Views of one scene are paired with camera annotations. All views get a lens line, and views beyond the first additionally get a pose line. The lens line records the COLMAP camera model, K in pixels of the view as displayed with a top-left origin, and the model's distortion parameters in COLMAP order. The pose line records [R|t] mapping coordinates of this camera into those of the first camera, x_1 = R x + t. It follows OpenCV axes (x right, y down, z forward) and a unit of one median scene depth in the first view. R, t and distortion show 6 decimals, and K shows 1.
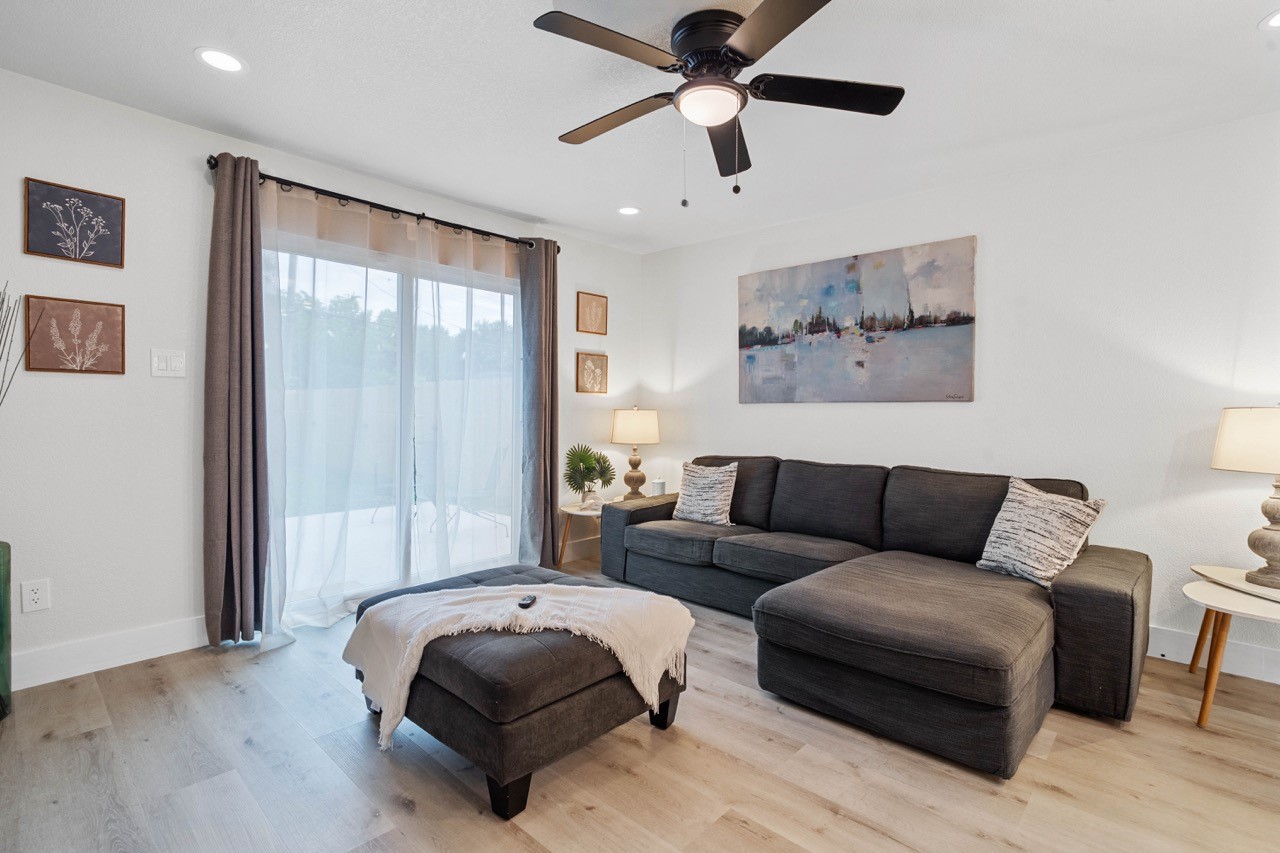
lens RADIAL K [[603.6, 0, 632.9], [0, 603.6, 422.6], [0, 0, 1]] dist [-0.008259, 0.001177]
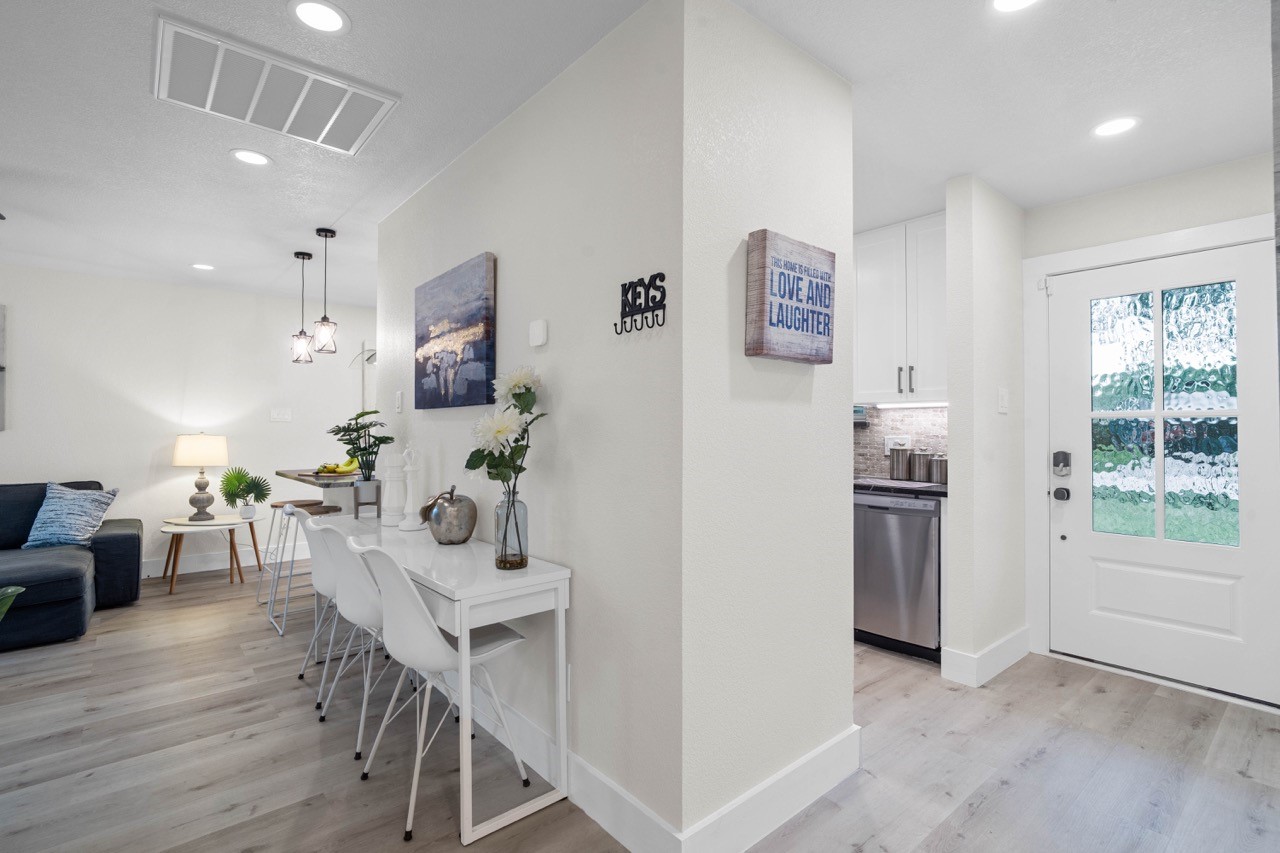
lens RADIAL K [[597.8, 0, 634.4], [0, 597.8, 421.8], [0, 0, 1]] dist [-0.020926, 0.010550]
pose [[0.119562, 0.003265, 0.992821, -0.518250], [0.020897, 0.999765, -0.005804, -0.016700], [-0.992607, 0.021440, 0.119466, -0.488096]]
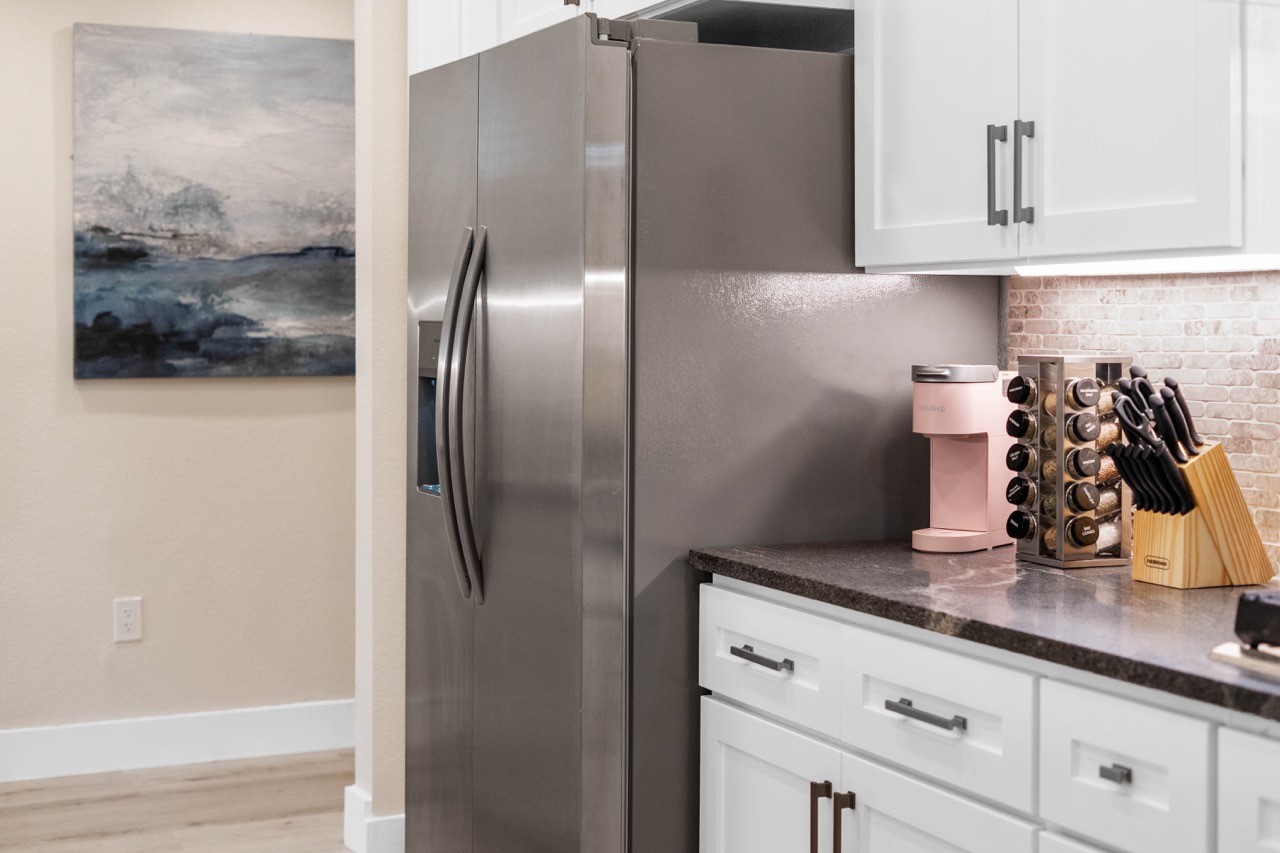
lens RADIAL K [[1901.3, 0, 639.9], [0, 1901.3, 332.9], [0, 0, 1]] dist [-0.002766, -0.048045]
pose [[-0.380433, -0.006575, -0.924785, 1.206388], [-0.023321, 0.999725, 0.002486, -0.031590], [0.924514, 0.022513, -0.380482, 0.035133]]
